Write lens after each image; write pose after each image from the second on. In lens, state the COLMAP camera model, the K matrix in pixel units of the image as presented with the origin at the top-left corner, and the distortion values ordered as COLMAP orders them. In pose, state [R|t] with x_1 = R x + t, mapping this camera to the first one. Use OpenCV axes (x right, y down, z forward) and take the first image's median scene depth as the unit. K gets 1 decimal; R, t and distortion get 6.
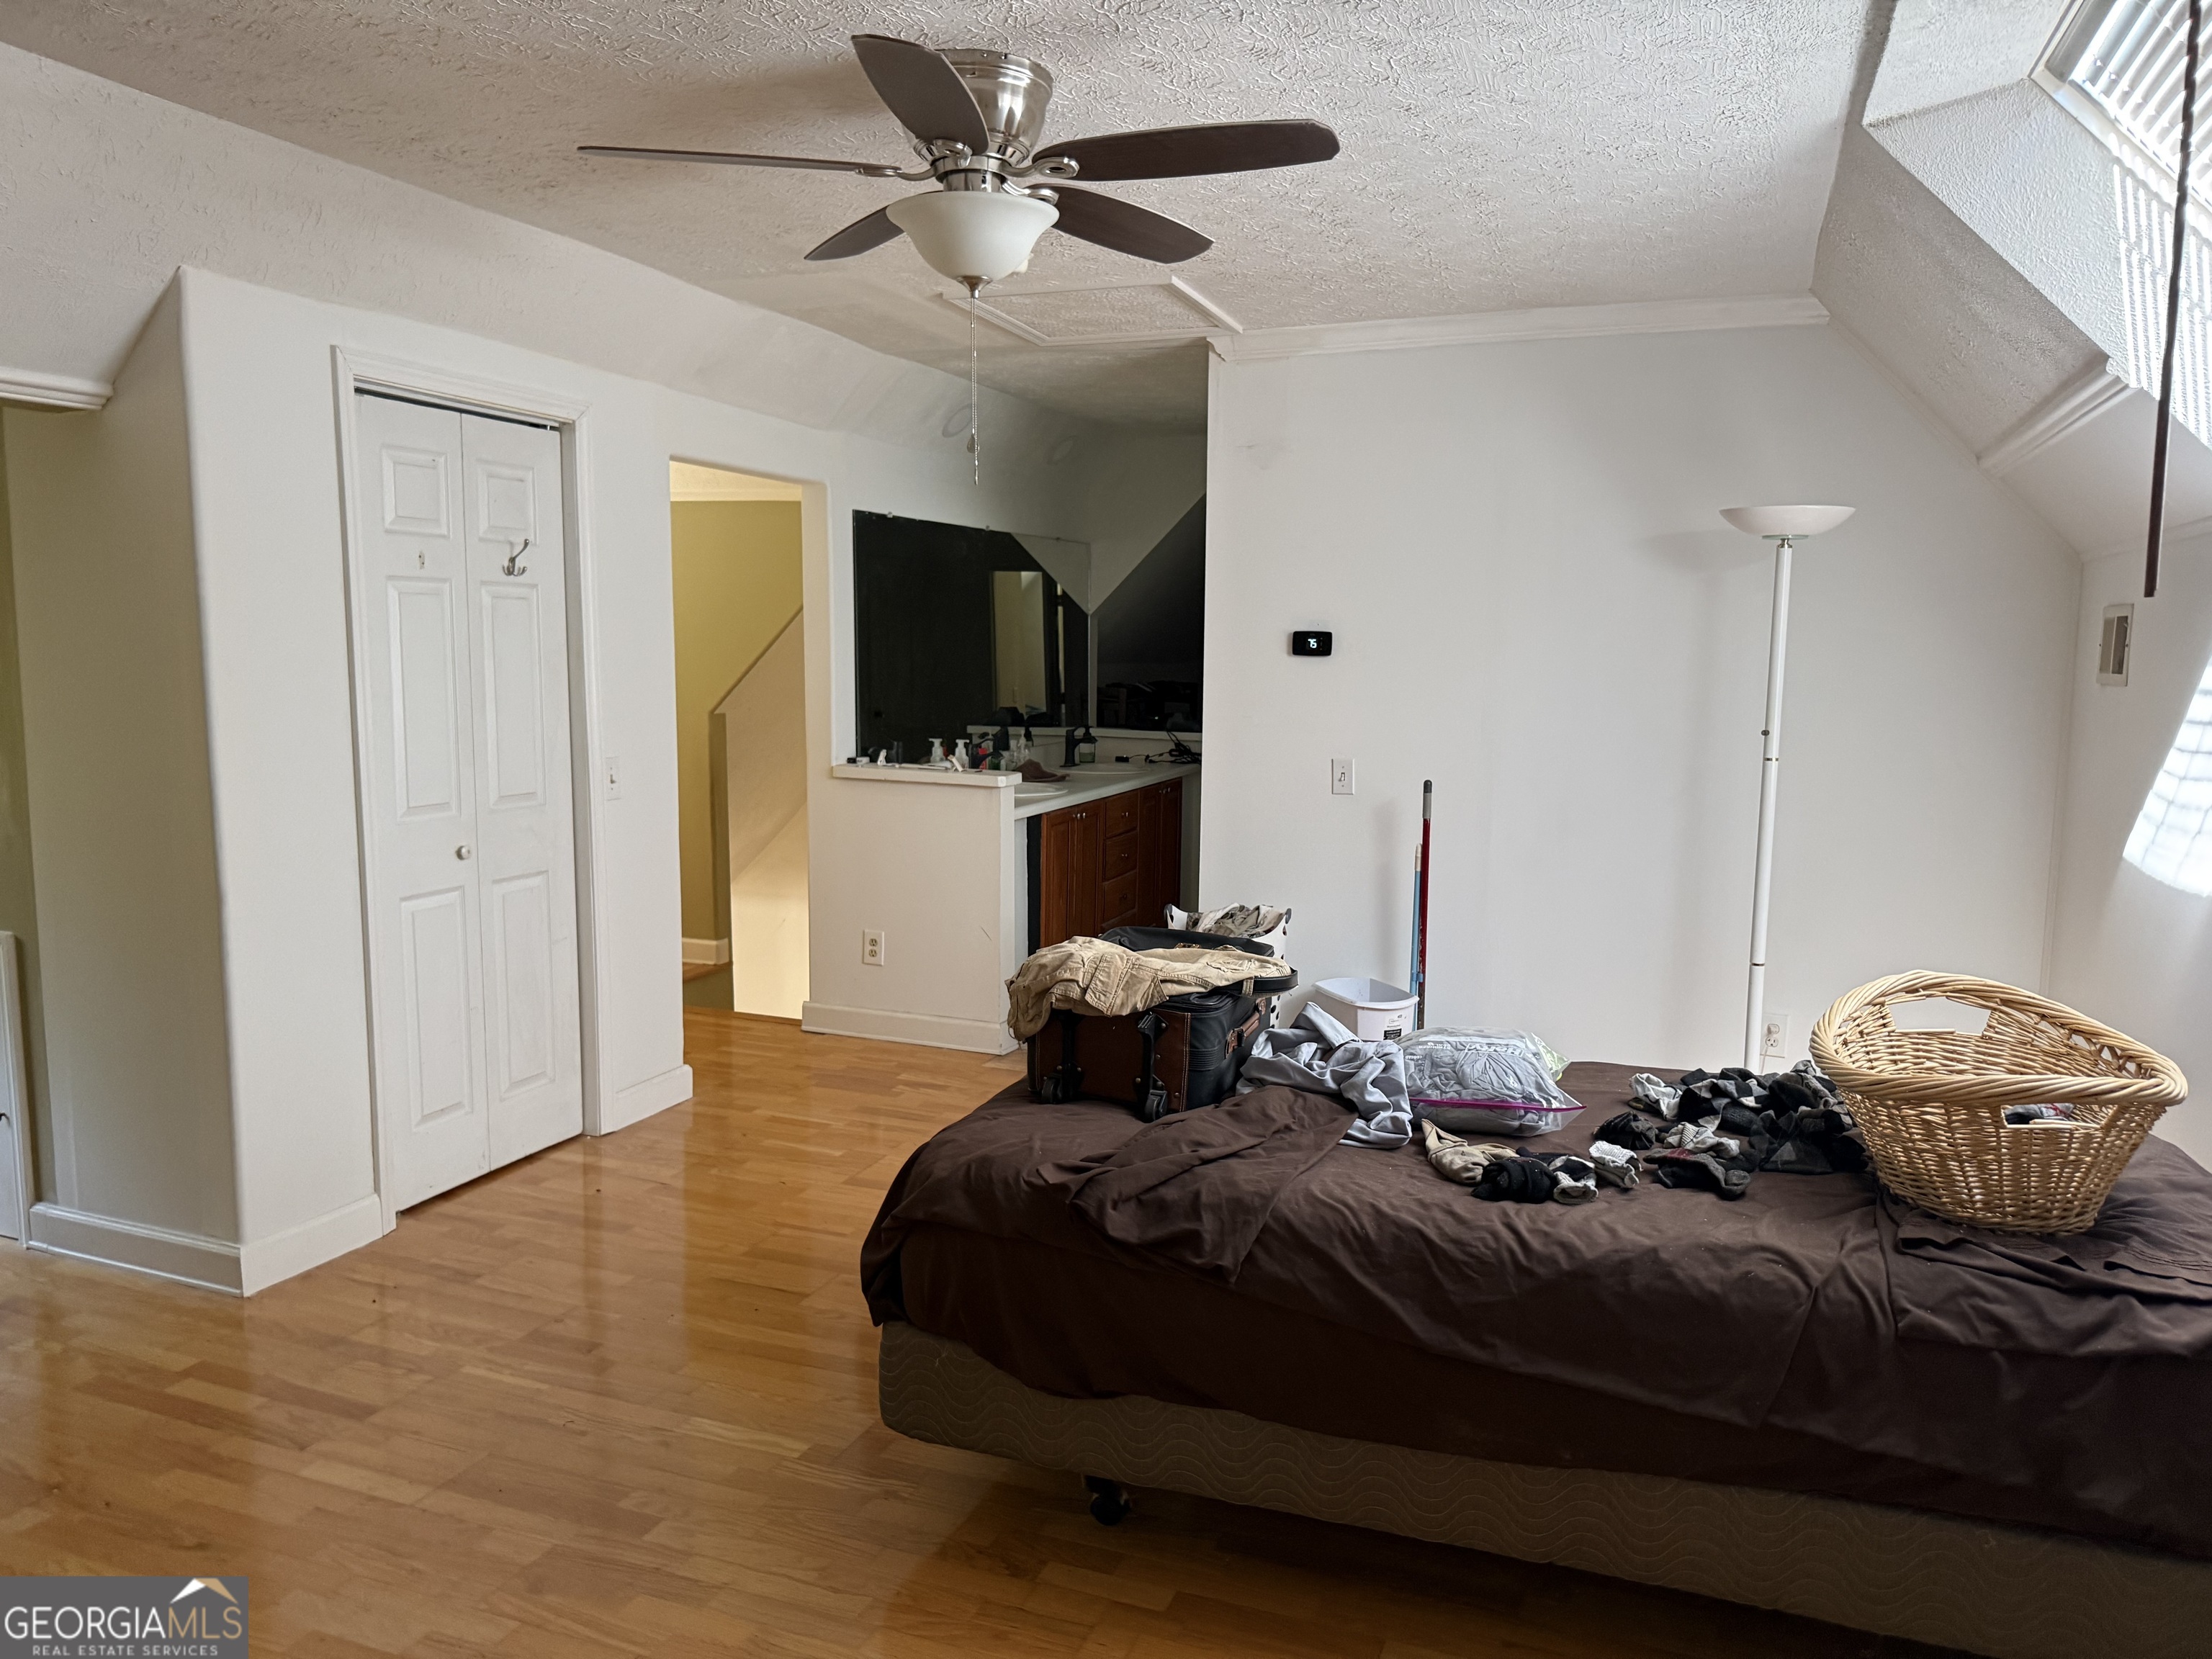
lens RADIAL K [[1578.2, 0, 1112.8], [0, 1578.2, 834.0], [0, 0, 1]] dist [0.103078, -0.134560]
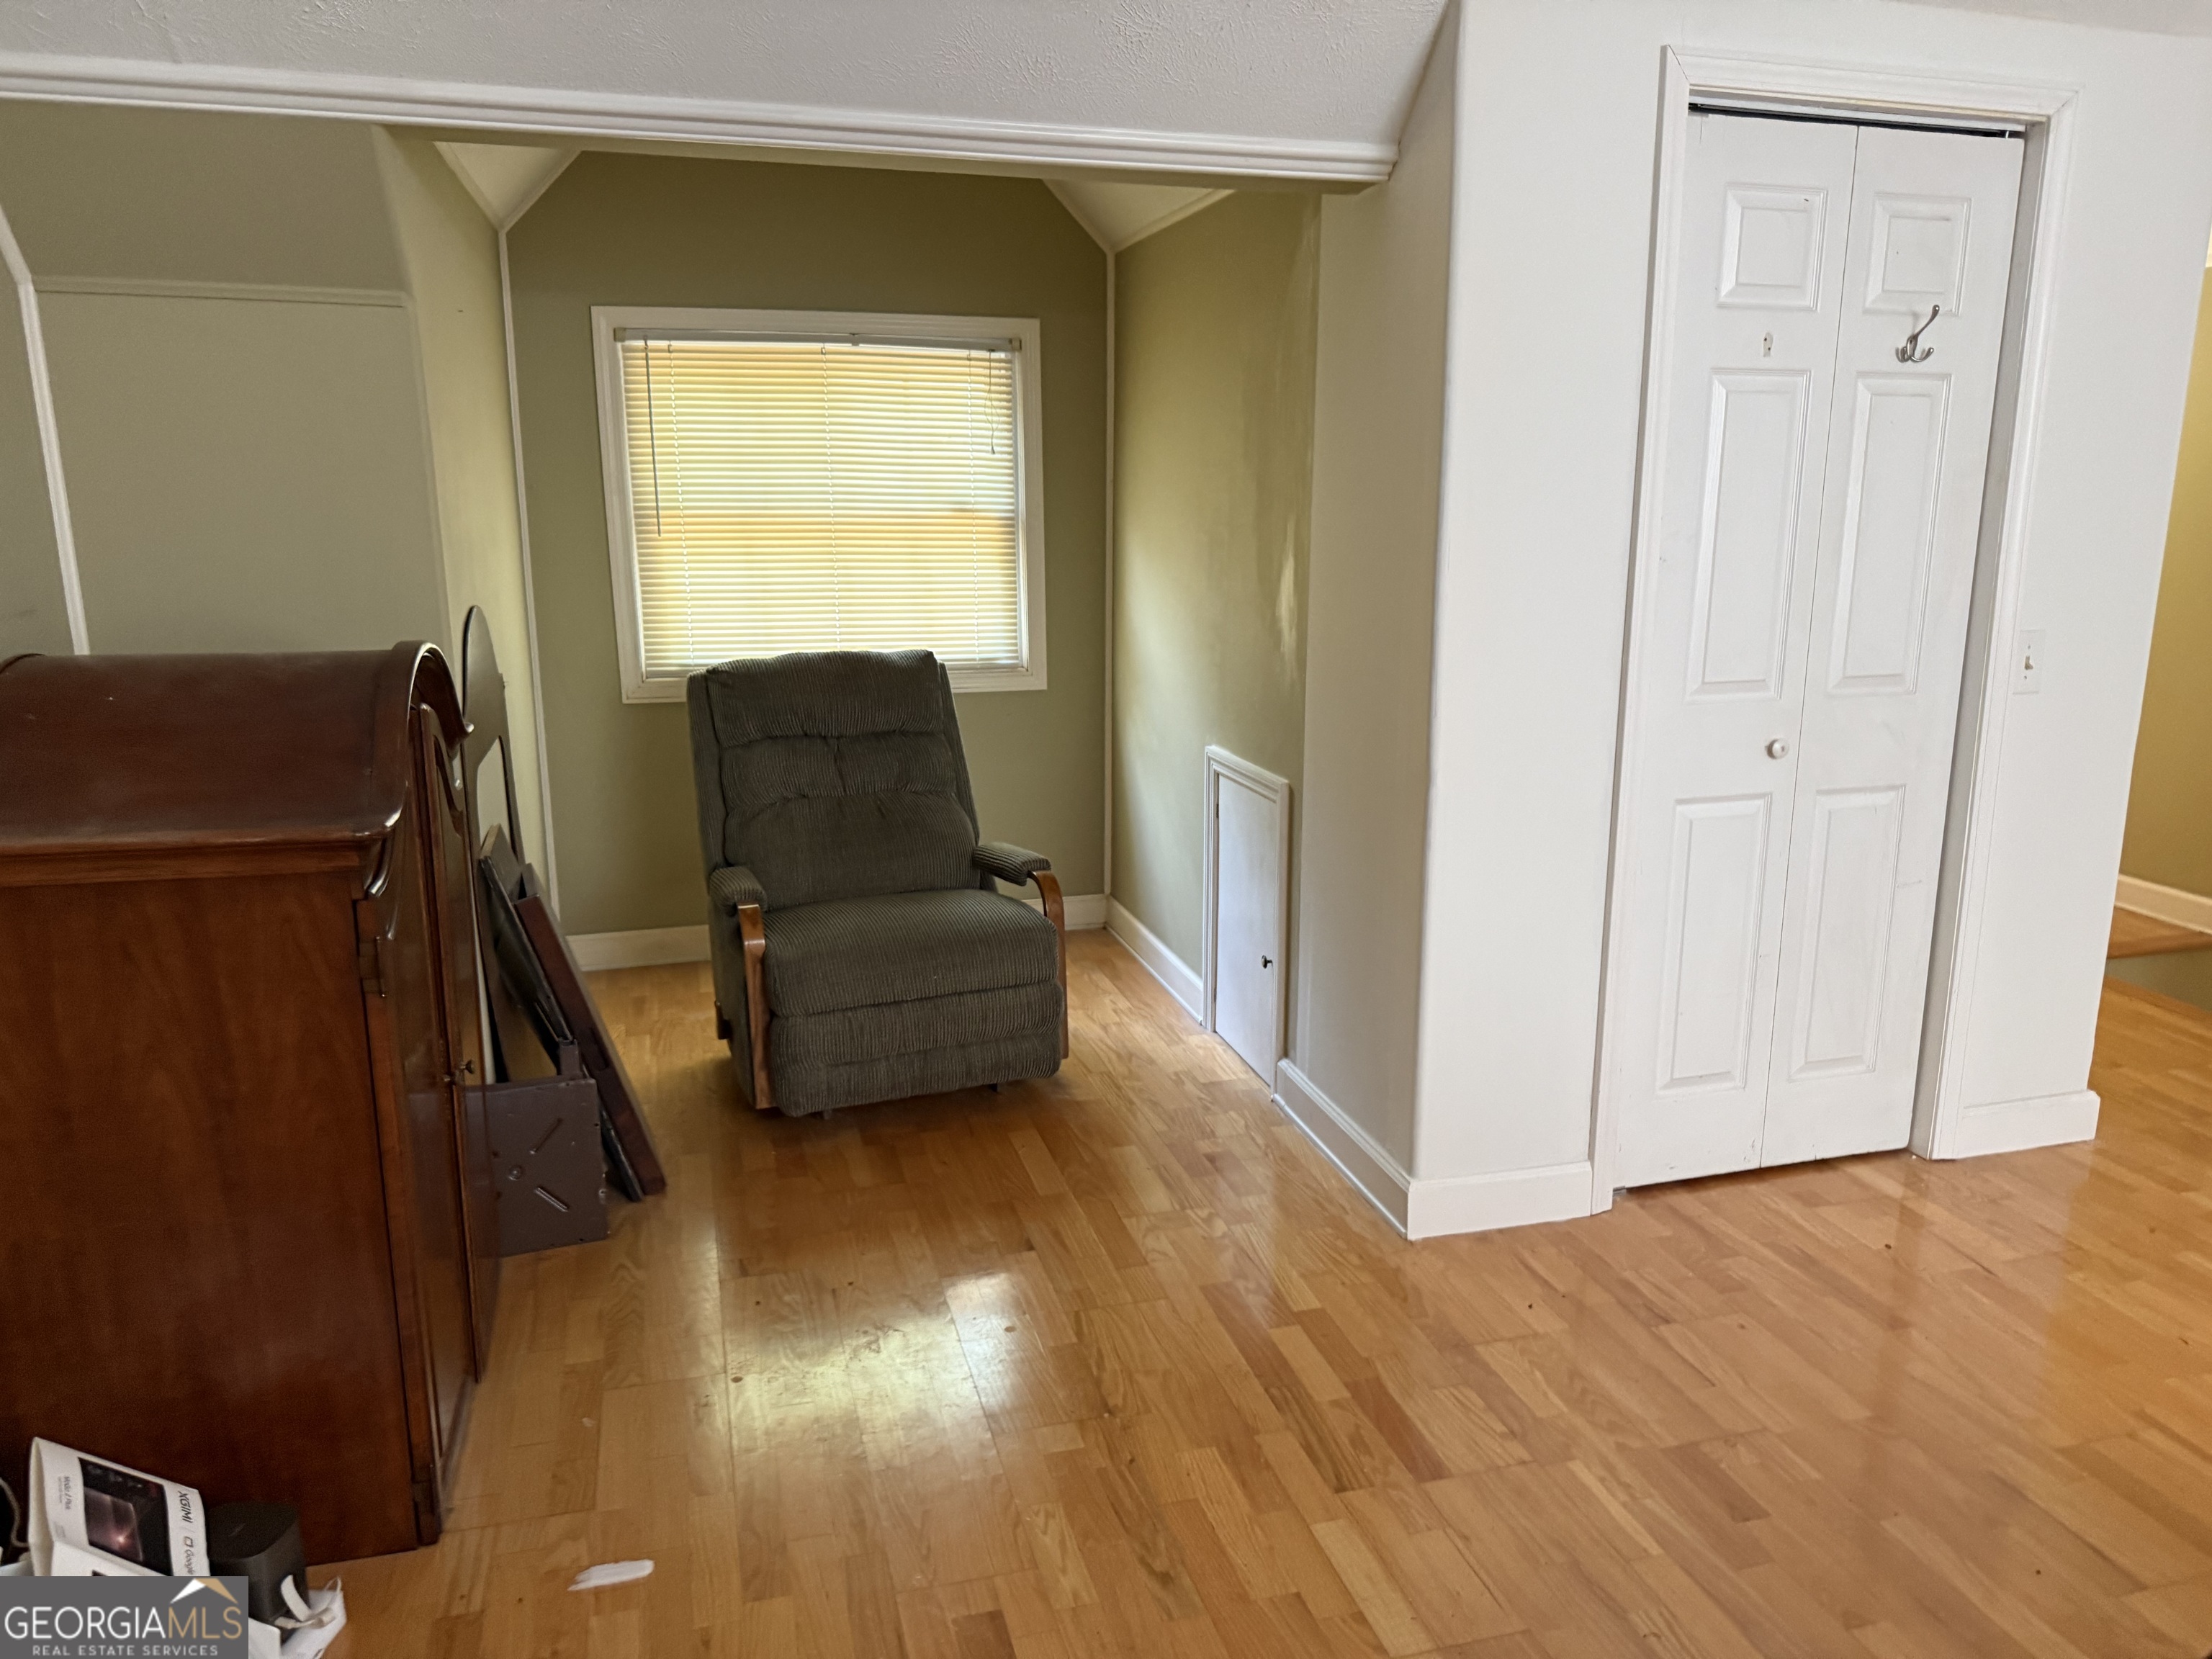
lens RADIAL K [[1579.9, 0, 1107.7], [0, 1579.9, 831.1], [0, 0, 1]] dist [0.012470, -0.028387]
pose [[0.597473, 0.167373, -0.784227, -0.010489], [-0.090924, 0.985808, 0.141124, -0.026838], [0.796718, -0.013013, 0.604212, 0.318652]]
